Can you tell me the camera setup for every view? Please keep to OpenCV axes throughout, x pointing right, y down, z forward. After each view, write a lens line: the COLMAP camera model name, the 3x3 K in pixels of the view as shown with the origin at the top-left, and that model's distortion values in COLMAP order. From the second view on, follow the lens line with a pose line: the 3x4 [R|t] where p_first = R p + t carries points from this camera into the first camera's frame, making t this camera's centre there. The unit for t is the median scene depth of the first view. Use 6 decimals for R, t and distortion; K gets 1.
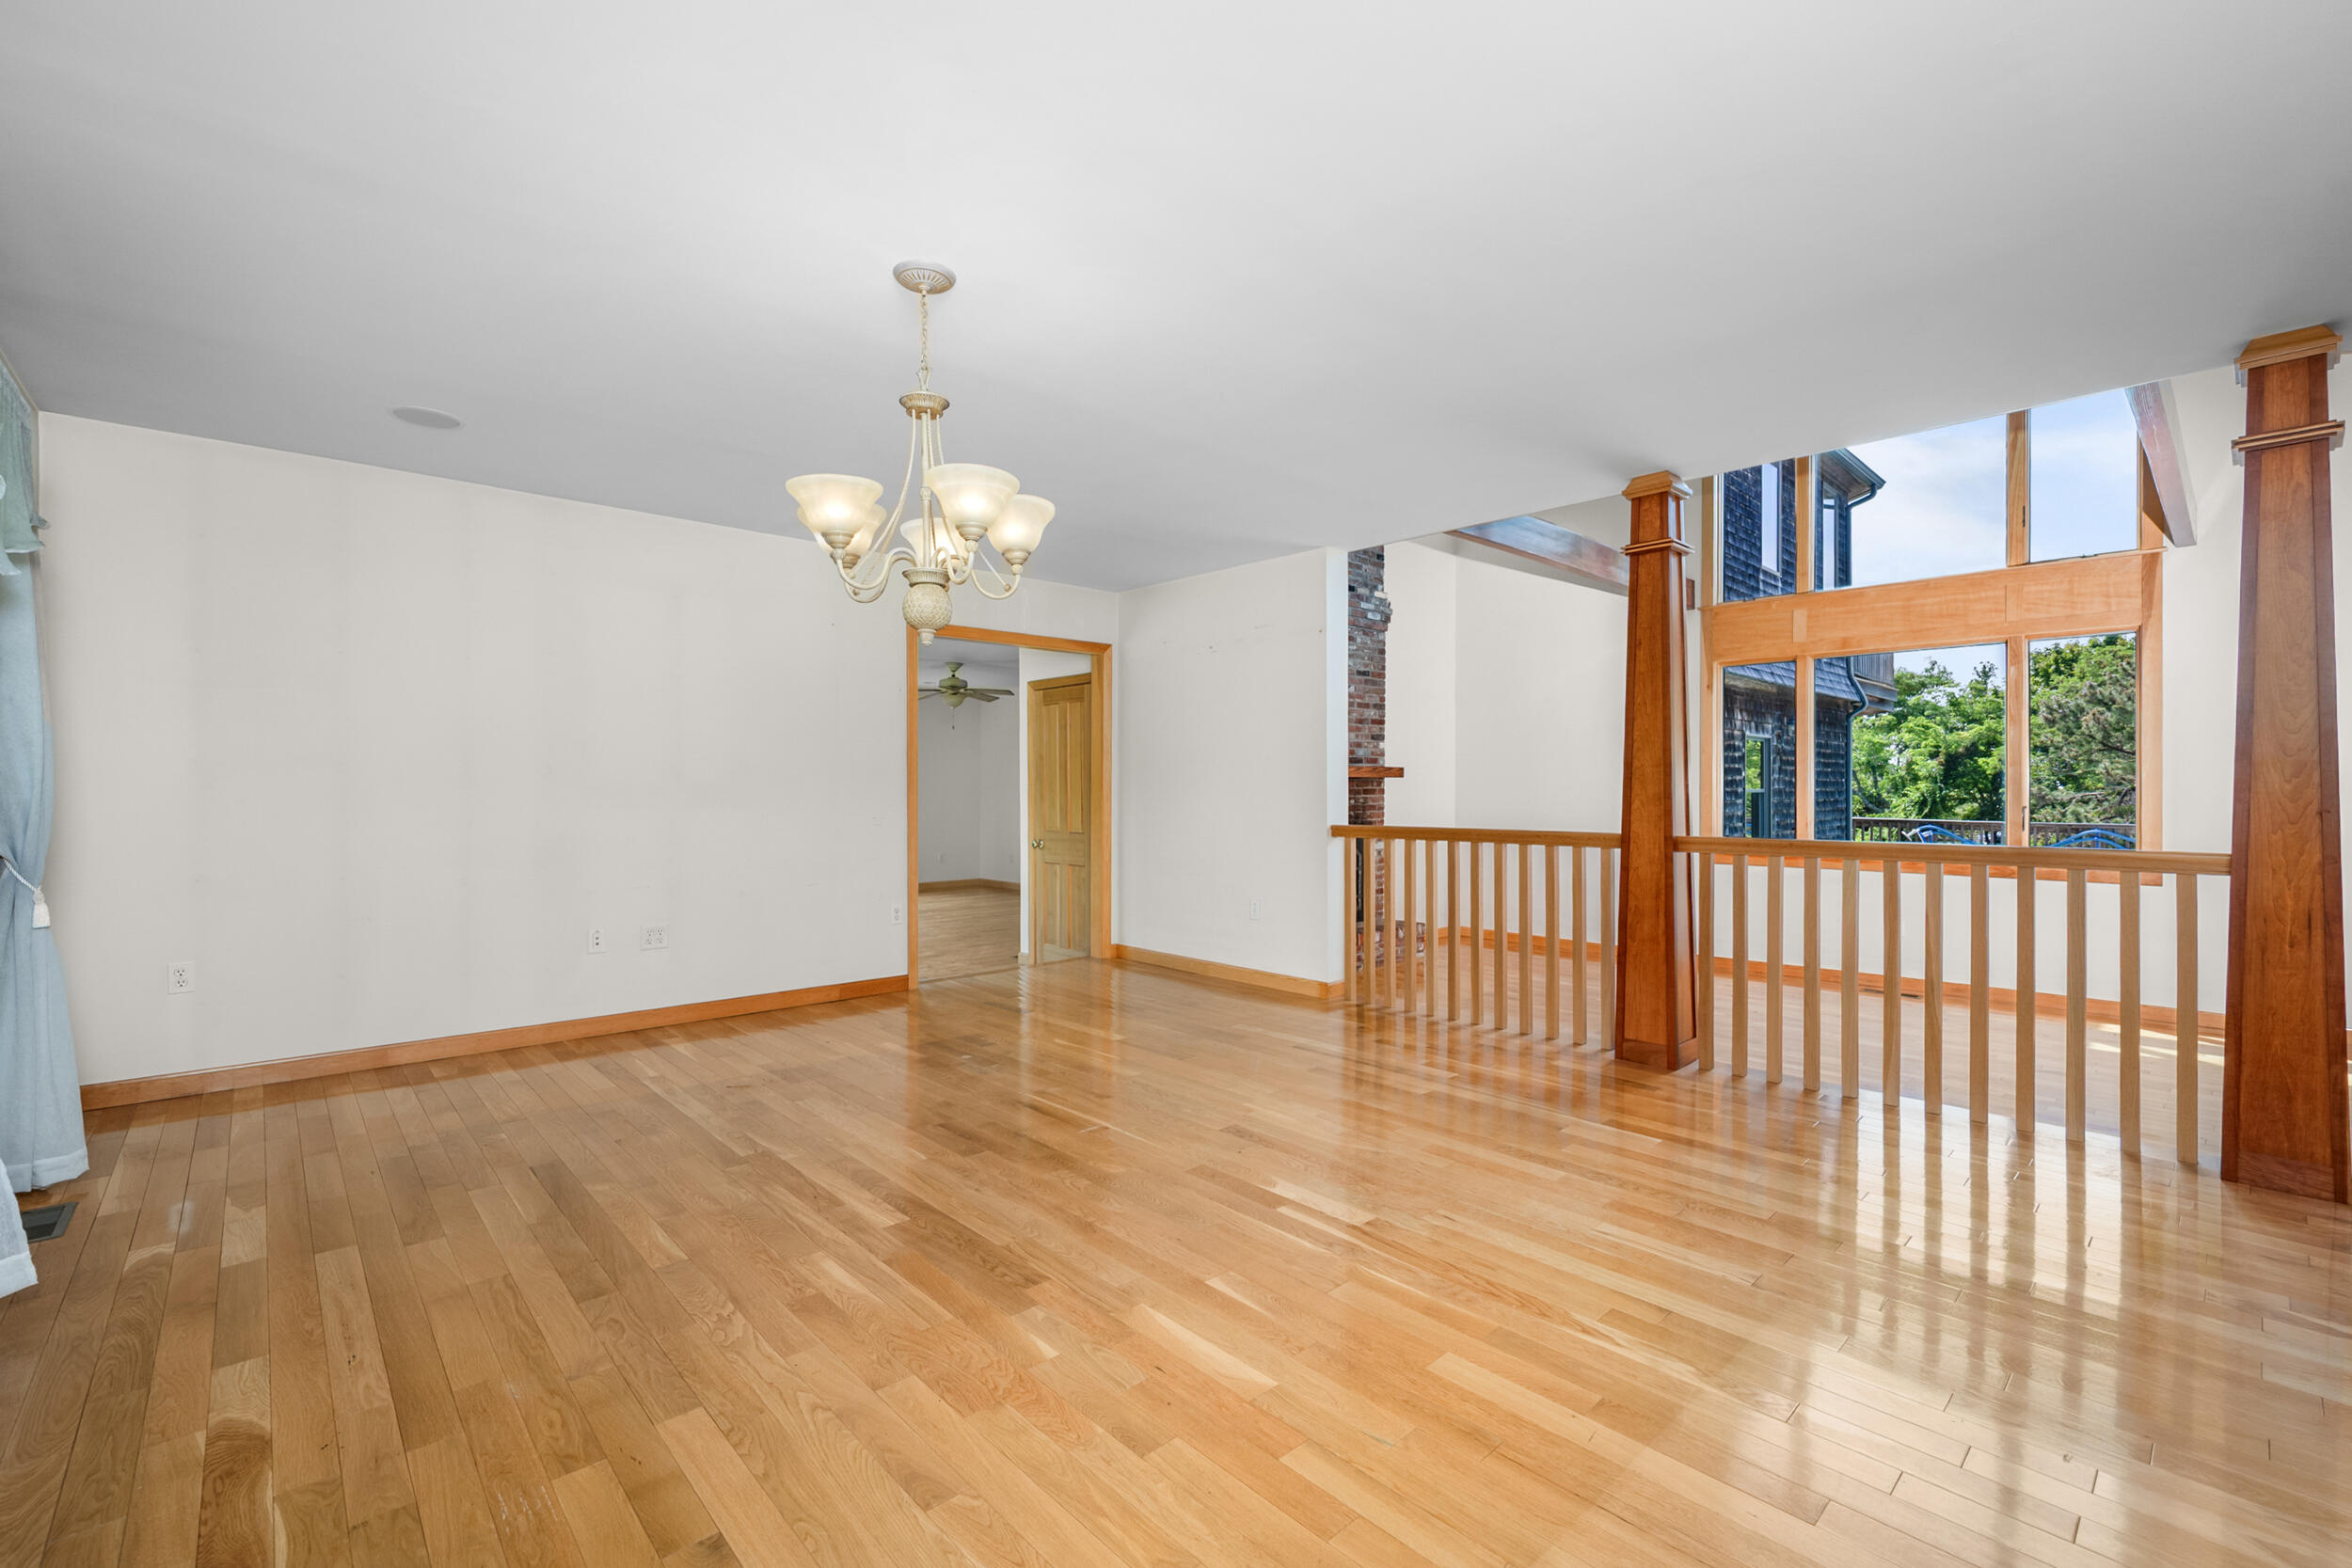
lens RADIAL K [[1007.0, 0, 1154.7], [0, 1007.0, 787.8], [0, 0, 1]] dist [0.001125, 0.000438]
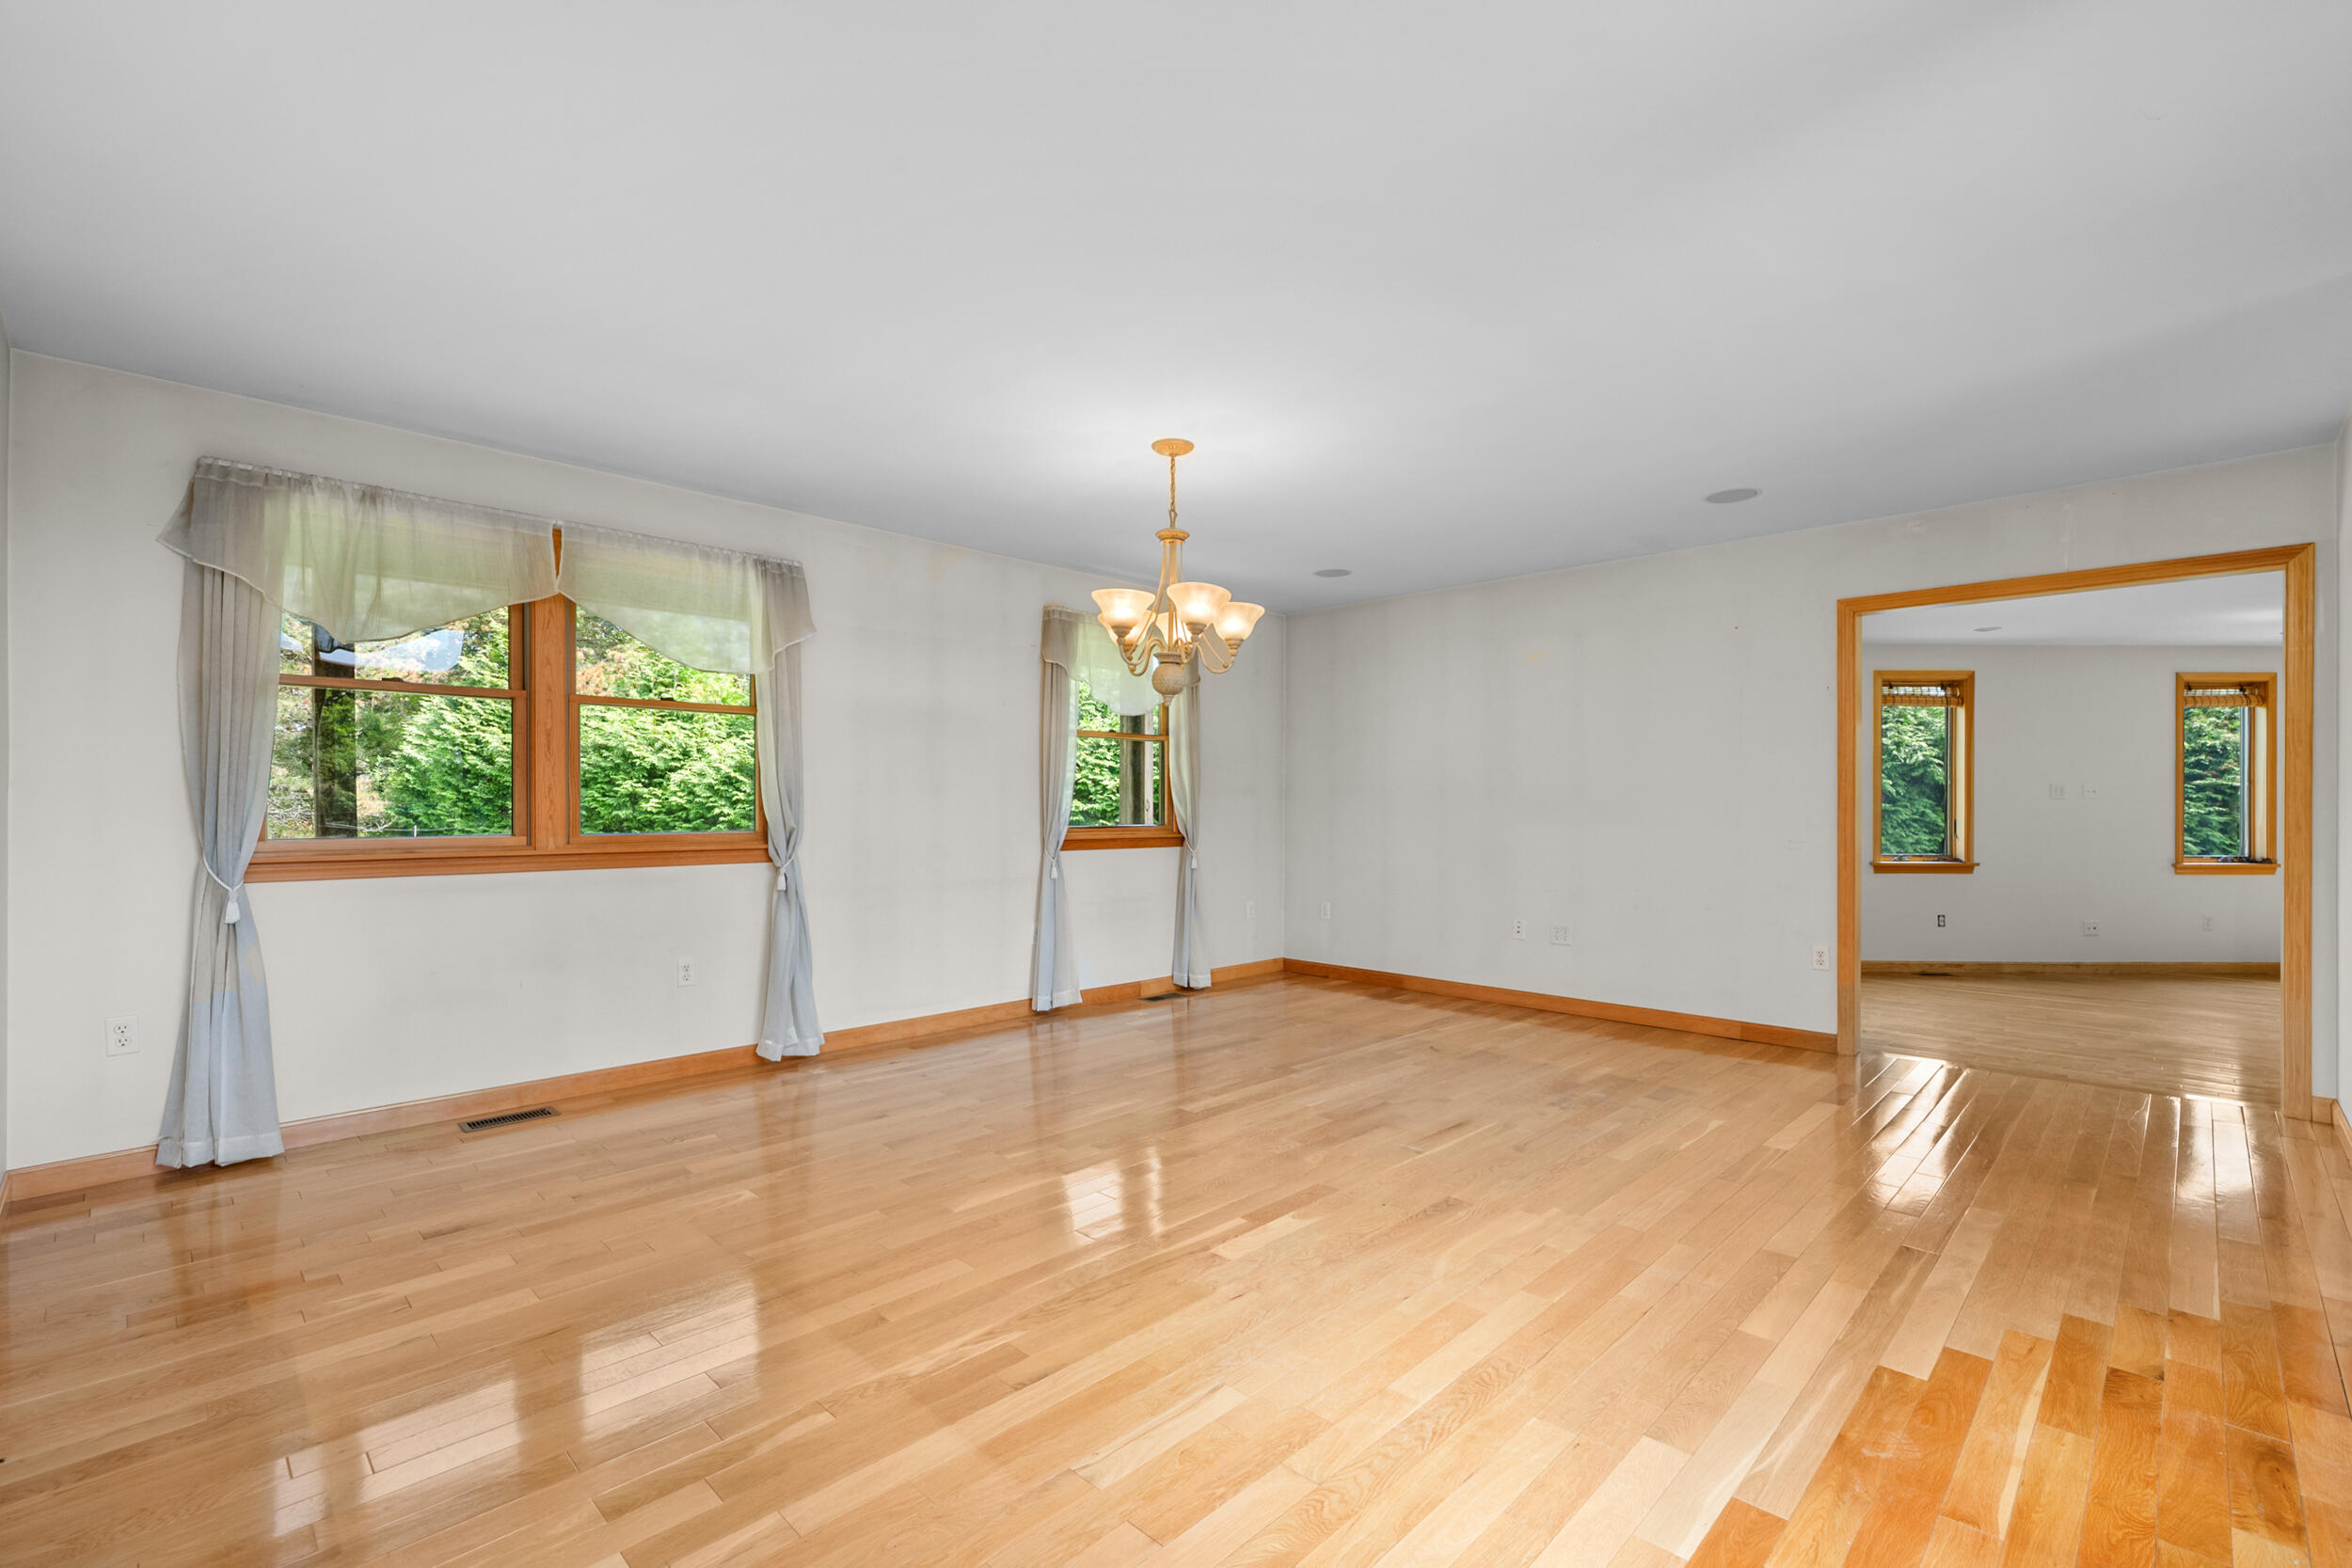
lens RADIAL K [[1007.0, 0, 1176.3], [0, 1007.0, 802.4], [0, 0, 1]] dist [0.001125, 0.000438]
pose [[0.058005, -0.004024, -0.998308, 0.988704], [-0.000994, 0.999991, -0.004089, 0.000993], [0.998316, 0.001230, 0.058000, 0.760785]]
